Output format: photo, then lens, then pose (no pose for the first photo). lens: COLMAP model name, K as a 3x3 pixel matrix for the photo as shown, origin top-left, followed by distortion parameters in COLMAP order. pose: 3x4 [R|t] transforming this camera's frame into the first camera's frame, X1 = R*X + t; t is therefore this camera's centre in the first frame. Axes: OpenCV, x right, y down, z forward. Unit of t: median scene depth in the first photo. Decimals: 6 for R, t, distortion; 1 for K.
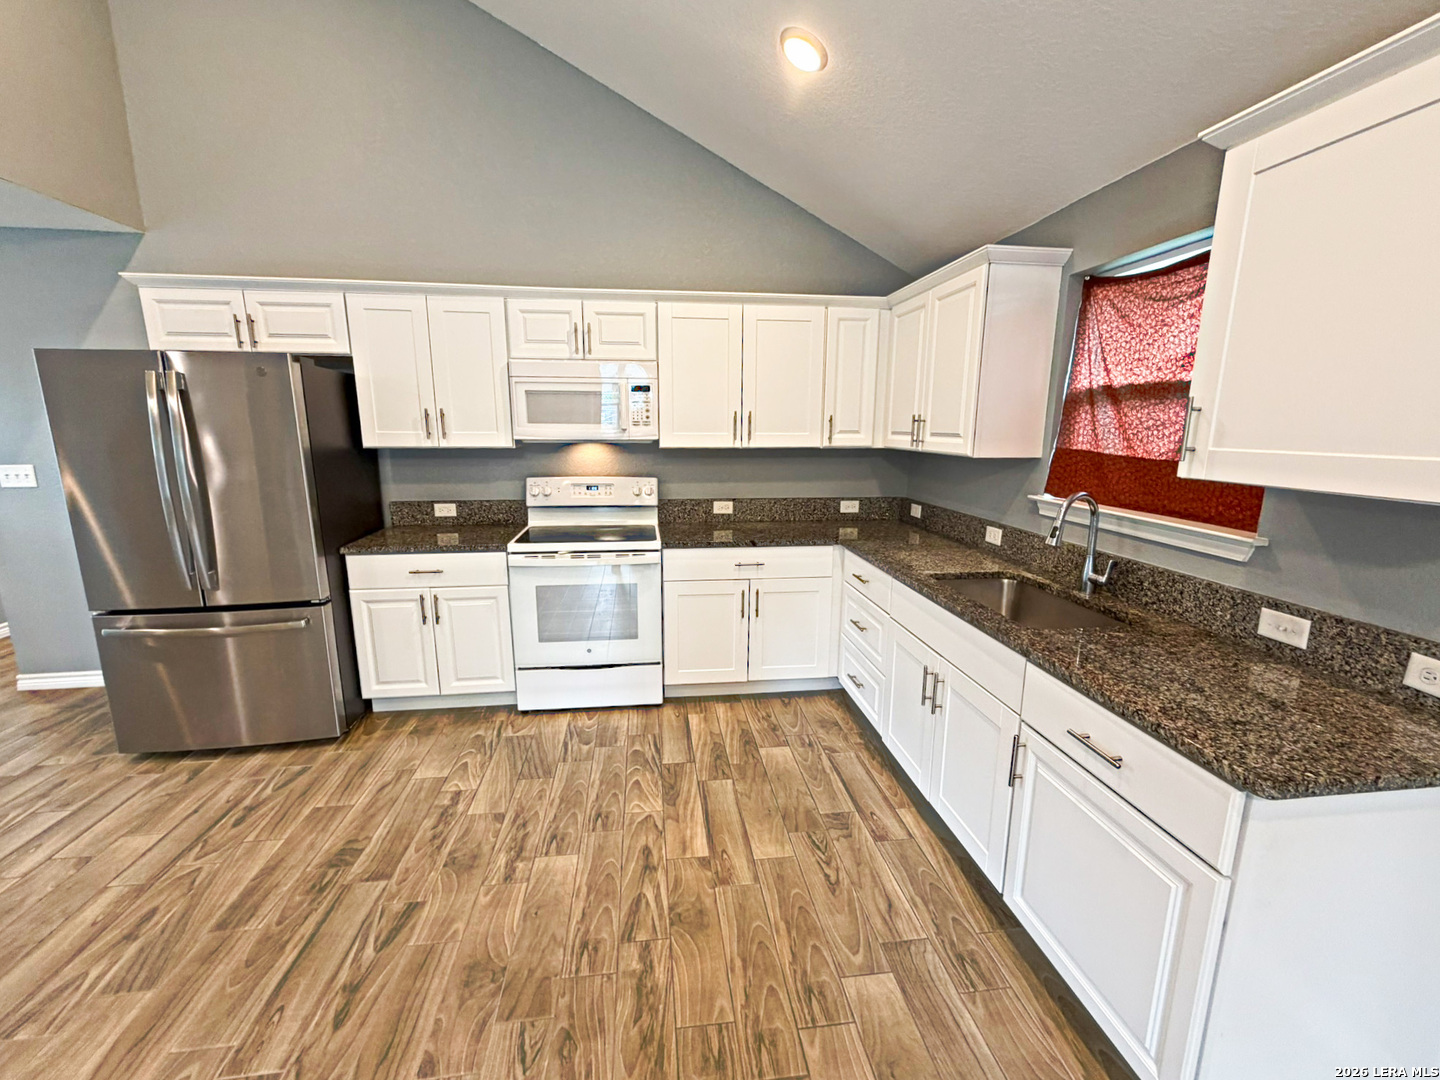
lens RADIAL K [[599.5, 0, 720.0], [0, 599.5, 540.0], [0, 0, 1]] dist [0.001506, 0.000097]
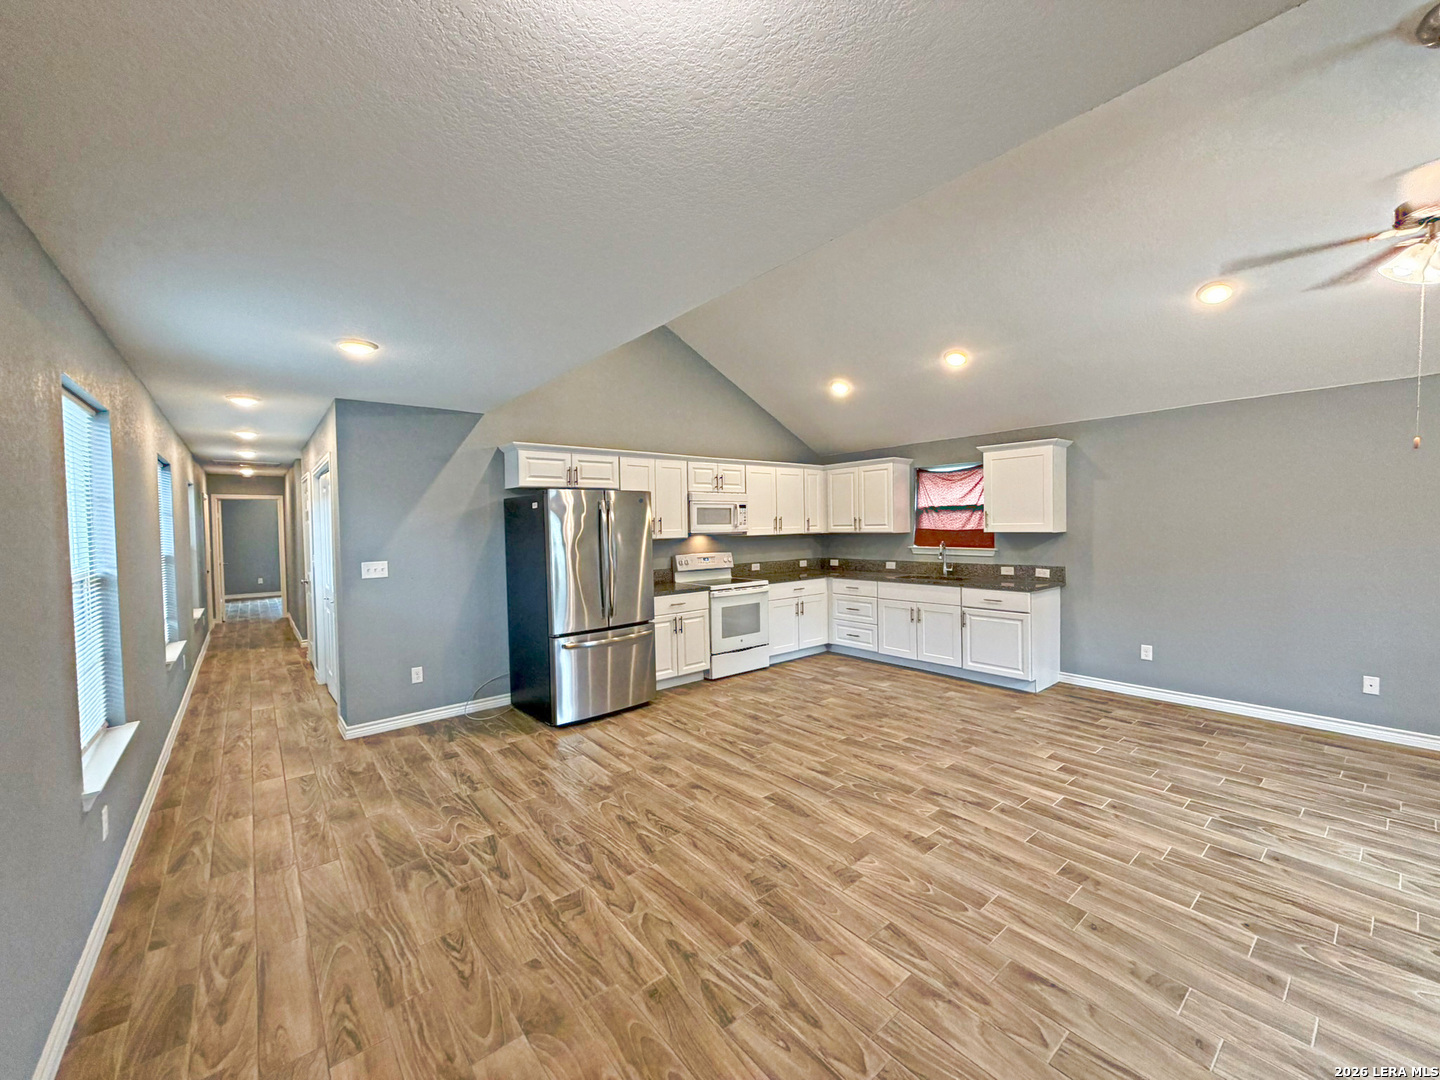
lens RADIAL K [[574.0, 0, 720.0], [0, 574.0, 540.0], [0, 0, 1]] dist [-0.000524, -0.000276]
pose [[0.845609, -0.035526, 0.532619, -1.516358], [0.125108, 0.983182, -0.133047, 0.127553], [-0.518934, 0.179141, 0.835832, -0.671270]]
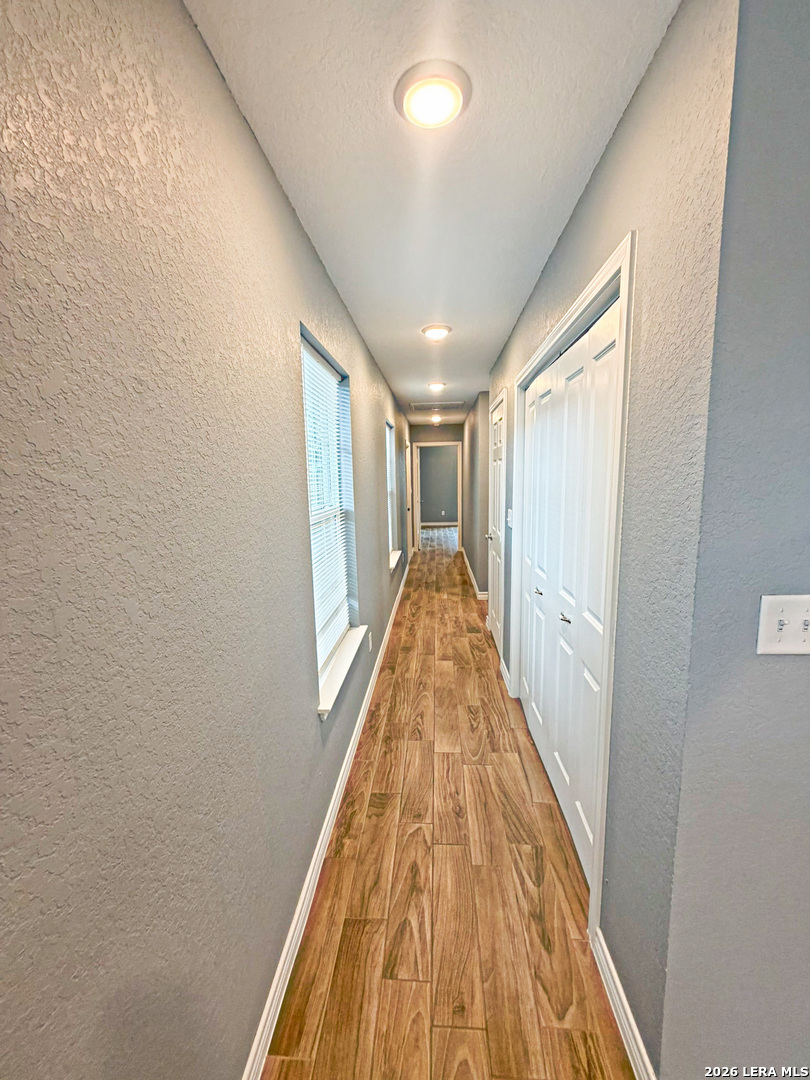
lens RADIAL K [[430.5, 0, 405.0], [0, 430.5, 540.0], [0, 0, 1]] dist [-0.000524, -0.000276]
pose [[0.979999, -0.001604, -0.198996, -1.711972], [-0.006943, 0.999083, -0.042243, -0.184148], [0.198881, 0.042780, 0.979089, 0.878350]]
